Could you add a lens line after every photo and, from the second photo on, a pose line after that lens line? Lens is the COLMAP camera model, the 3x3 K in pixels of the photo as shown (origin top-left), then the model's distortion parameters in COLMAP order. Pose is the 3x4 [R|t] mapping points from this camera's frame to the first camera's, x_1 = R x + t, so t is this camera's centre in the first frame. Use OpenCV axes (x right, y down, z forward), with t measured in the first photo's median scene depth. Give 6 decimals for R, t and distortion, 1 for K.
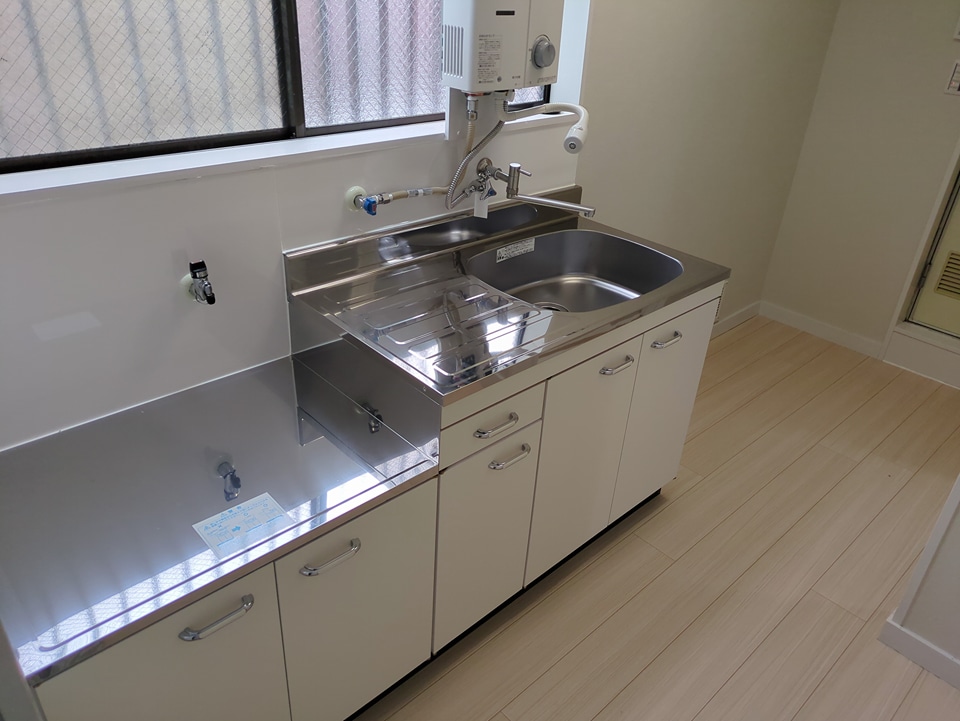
lens RADIAL K [[717.7, 0, 480.0], [0, 717.7, 359.6], [0, 0, 1]] dist [0.039087, 0.000375]
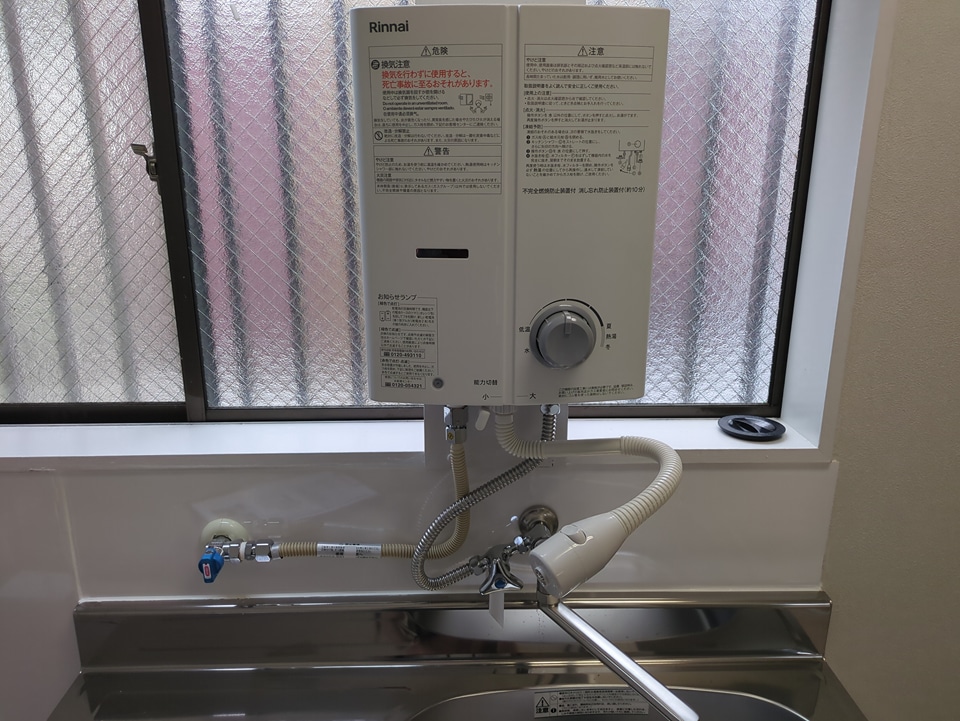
lens RADIAL K [[717.7, 0, 480.2], [0, 717.7, 360.9], [0, 0, 1]] dist [0.039087, 0.000375]
pose [[0.753756, 0.135931, -0.642942, 0.333347], [-0.290639, 0.946441, -0.140635, -0.342586], [0.589389, 0.292869, 0.752893, 0.664540]]
